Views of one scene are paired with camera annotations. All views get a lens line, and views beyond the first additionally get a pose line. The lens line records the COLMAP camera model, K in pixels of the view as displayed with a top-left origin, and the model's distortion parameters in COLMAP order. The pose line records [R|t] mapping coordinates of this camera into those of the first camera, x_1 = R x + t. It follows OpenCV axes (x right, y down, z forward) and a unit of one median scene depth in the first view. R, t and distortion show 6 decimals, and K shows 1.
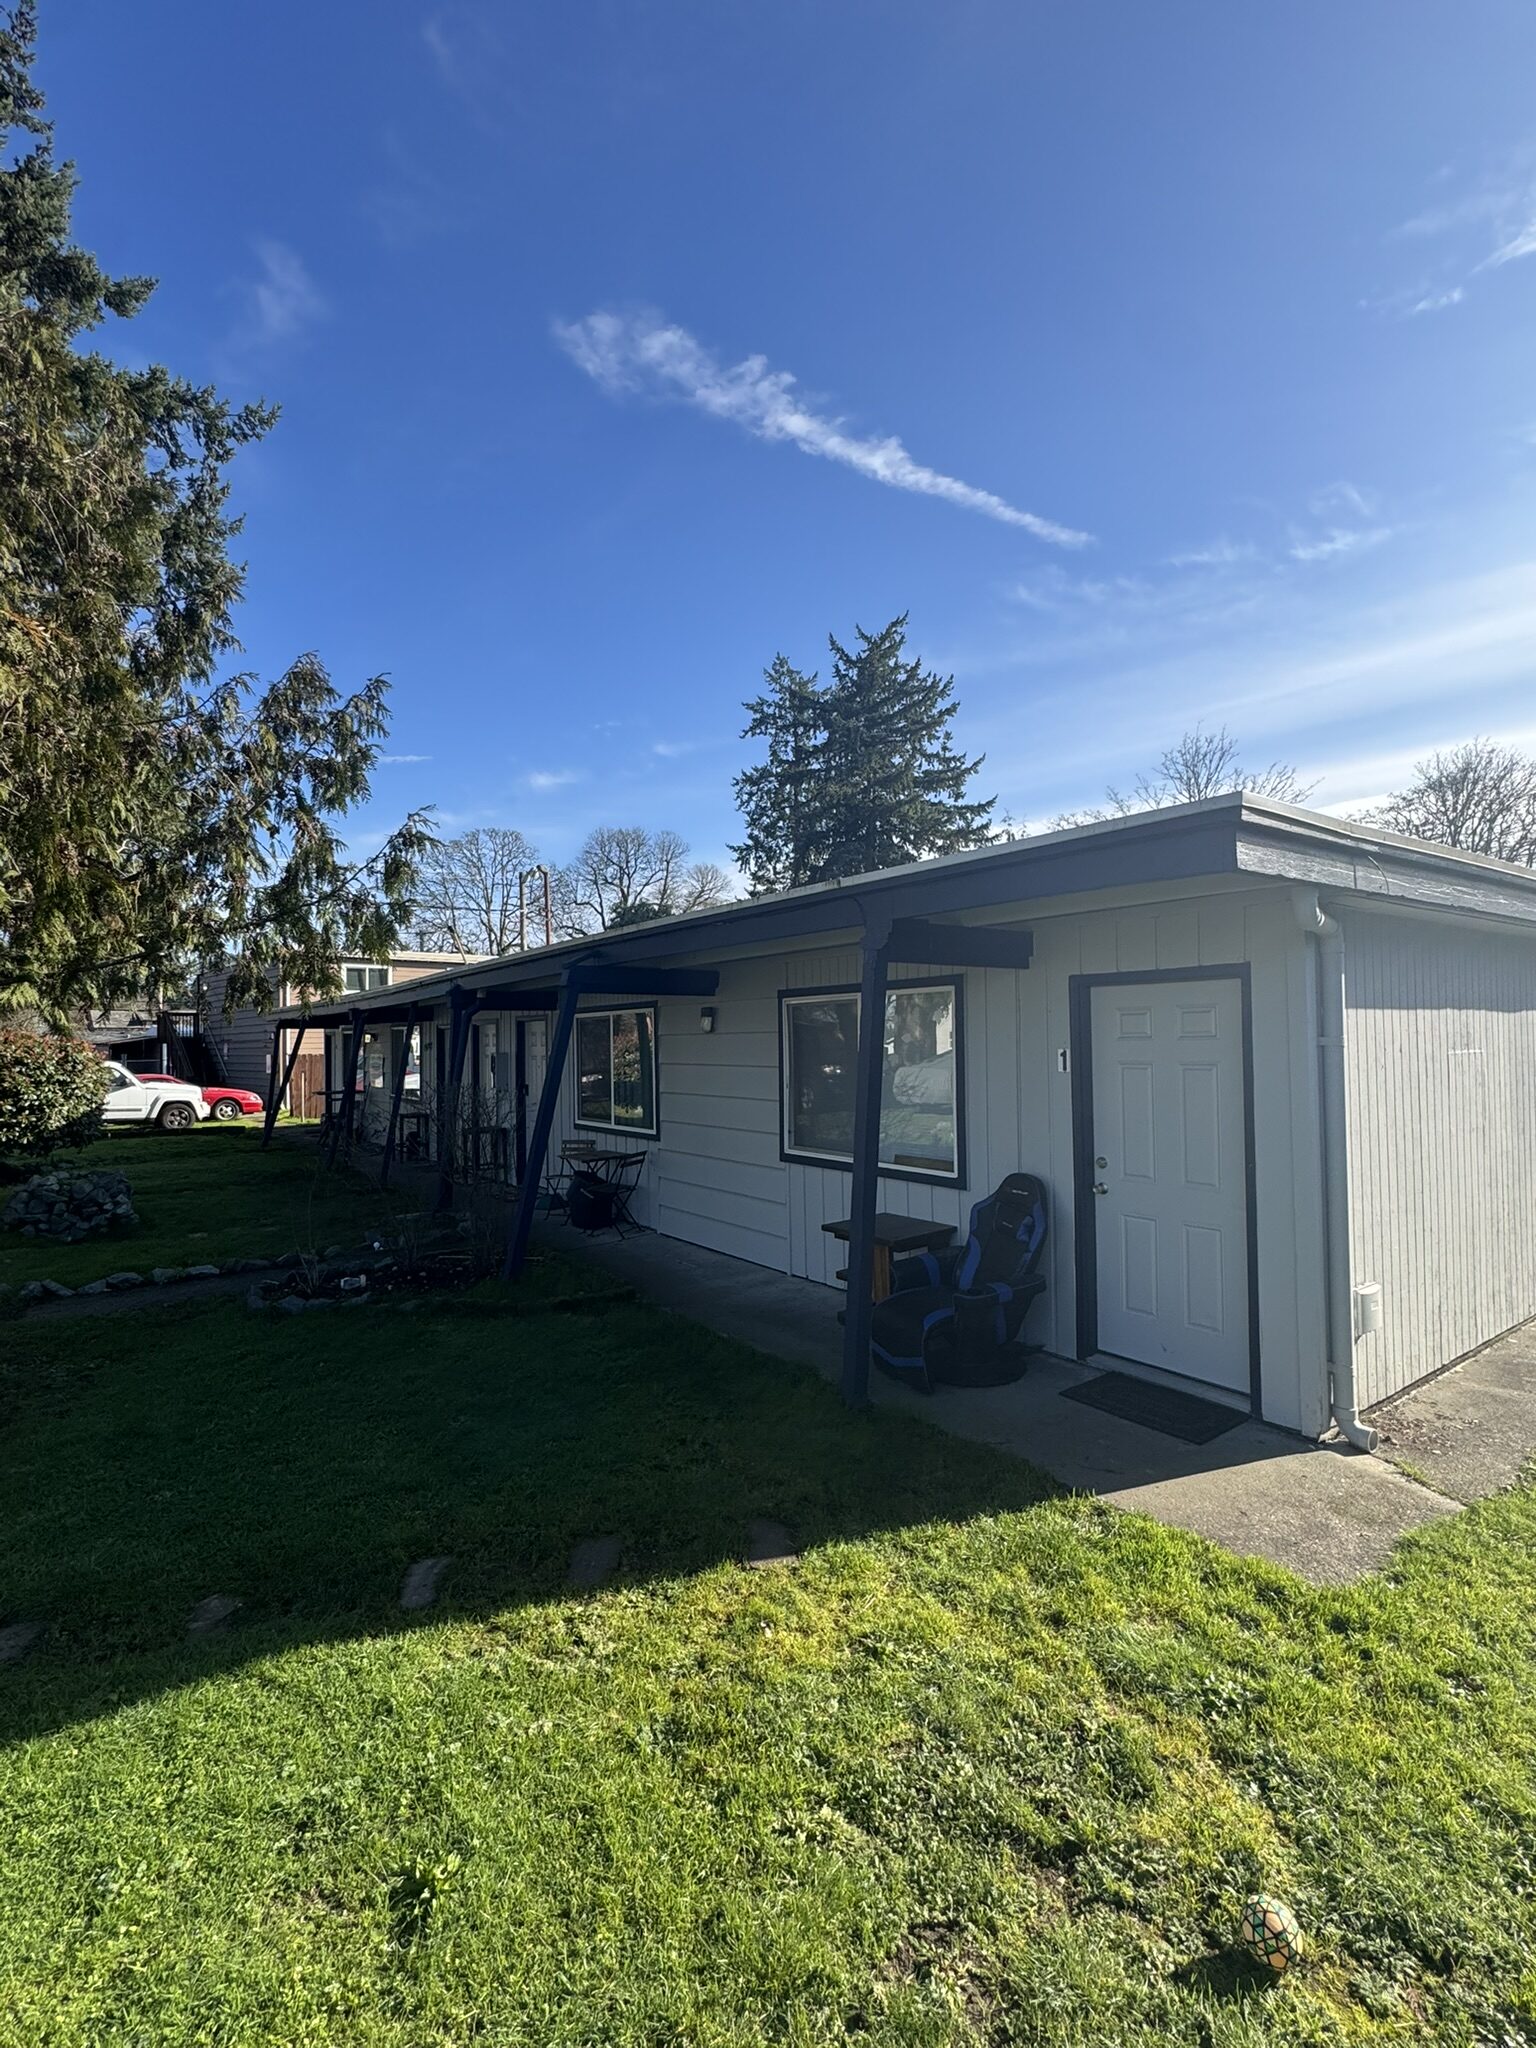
lens RADIAL K [[946.3, 0, 769.0], [0, 946.3, 1018.6], [0, 0, 1]] dist [0.000349, 0.000878]
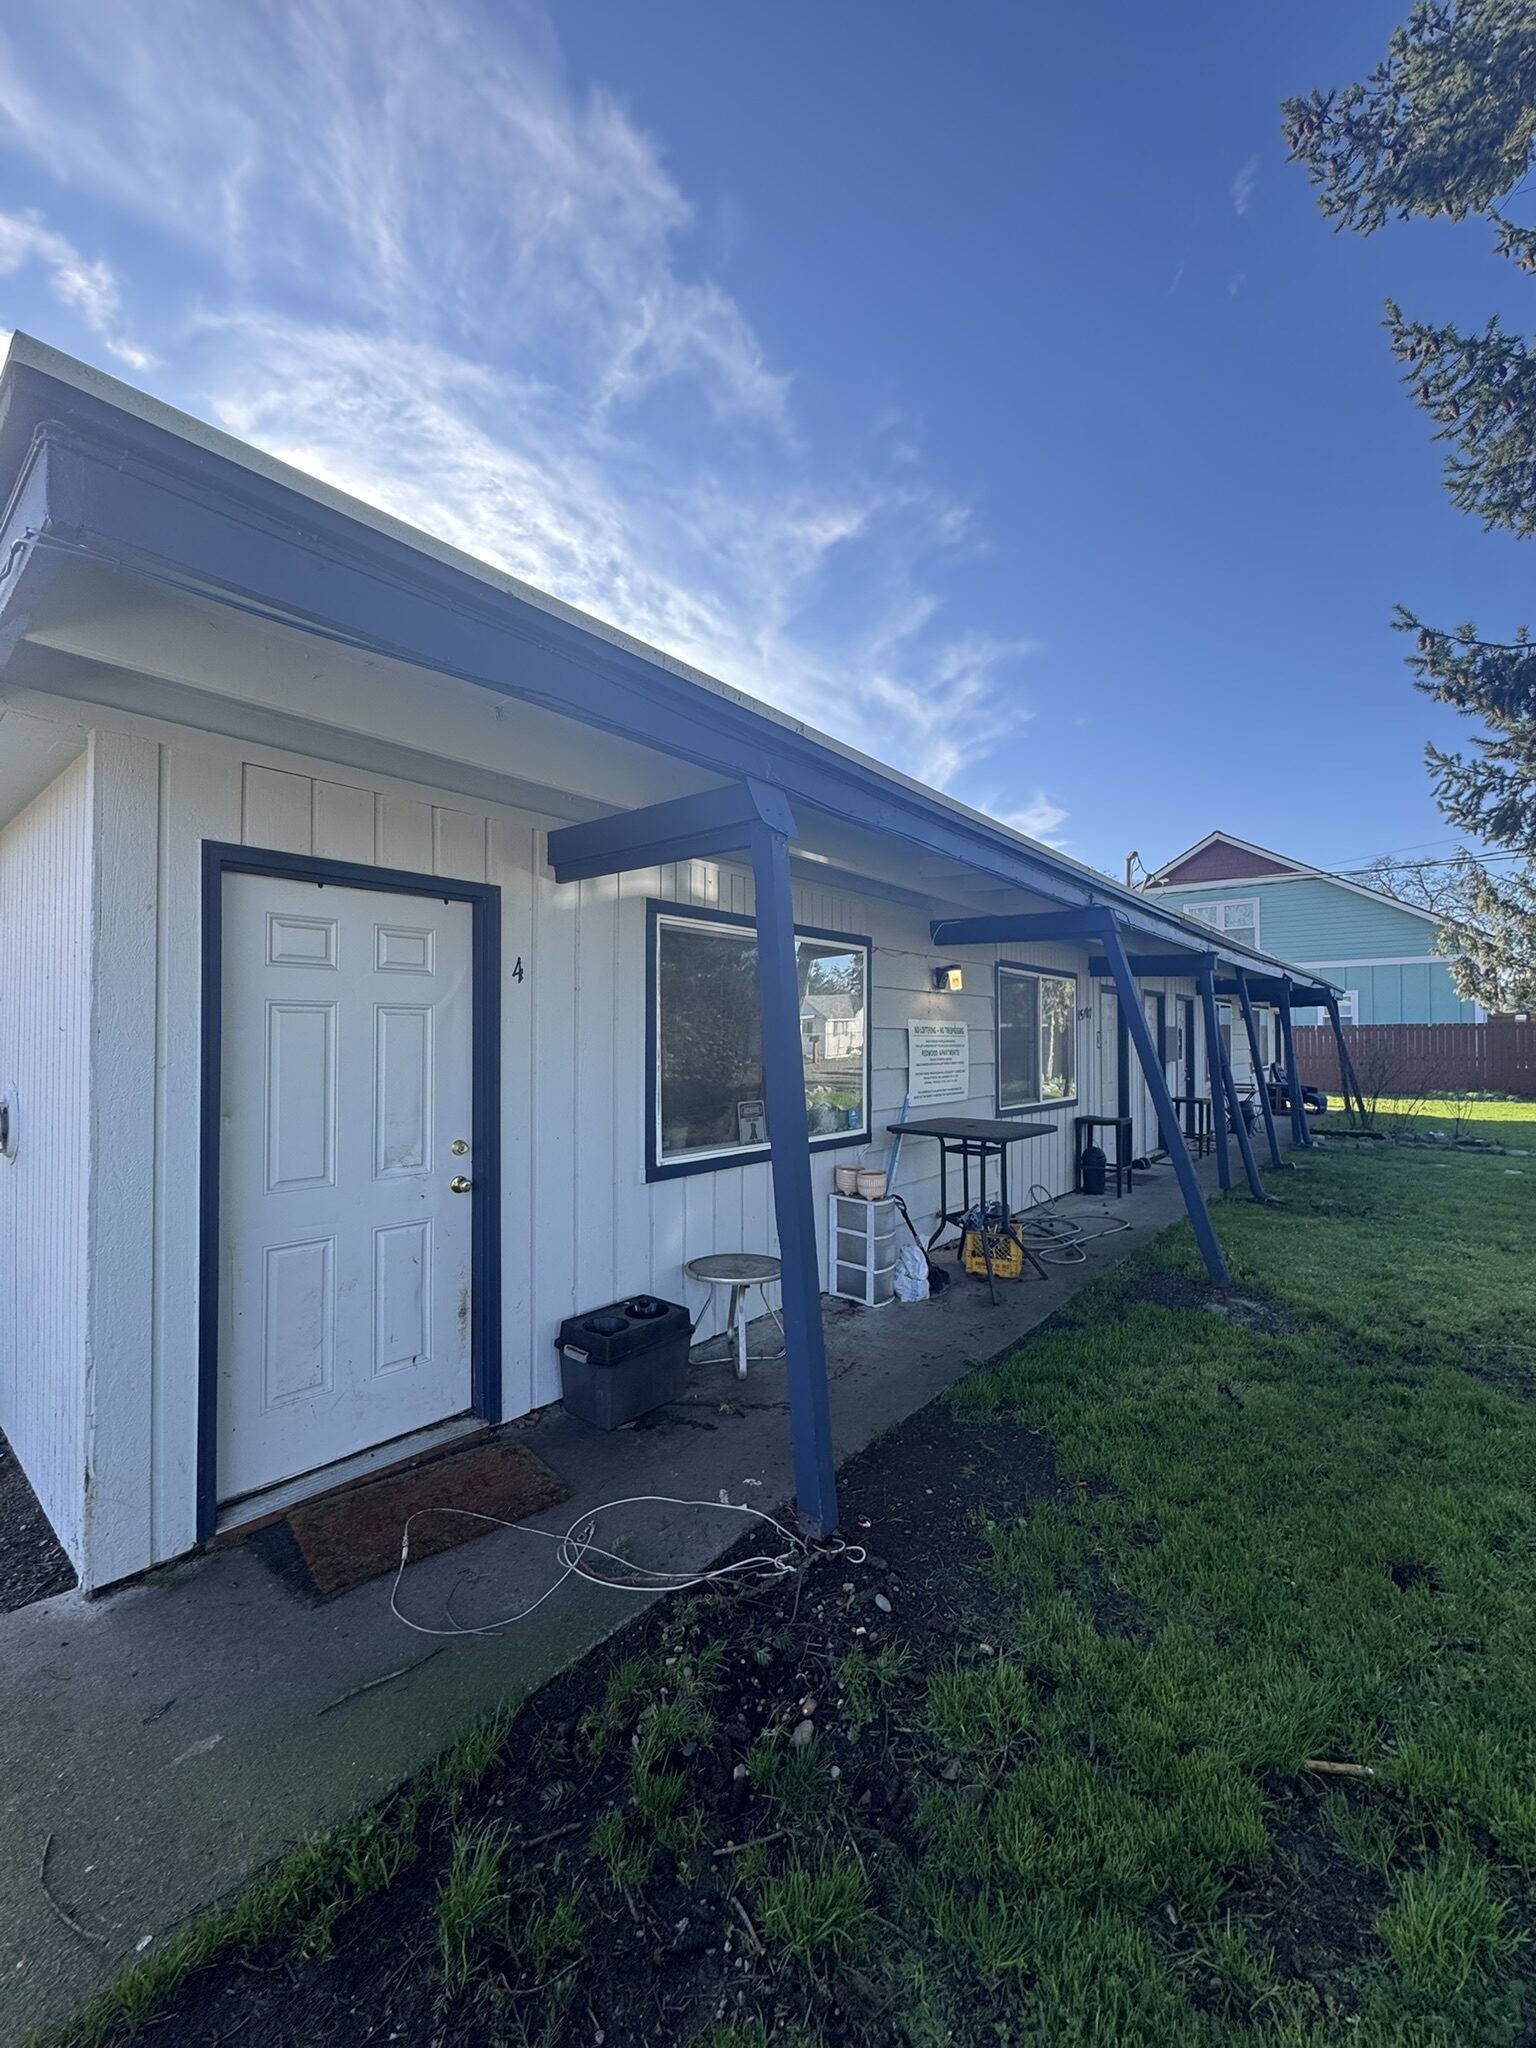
lens RADIAL K [[826.5, 0, 768.3], [0, 826.5, 1022.0], [0, 0, 1]] dist [-0.000039, 0.000000]
pose [[-0.235169, 0.039782, 0.971140, -0.694228], [-0.015255, 0.998888, -0.044613, 0.096573], [-0.971835, -0.025306, -0.234300, 1.417783]]
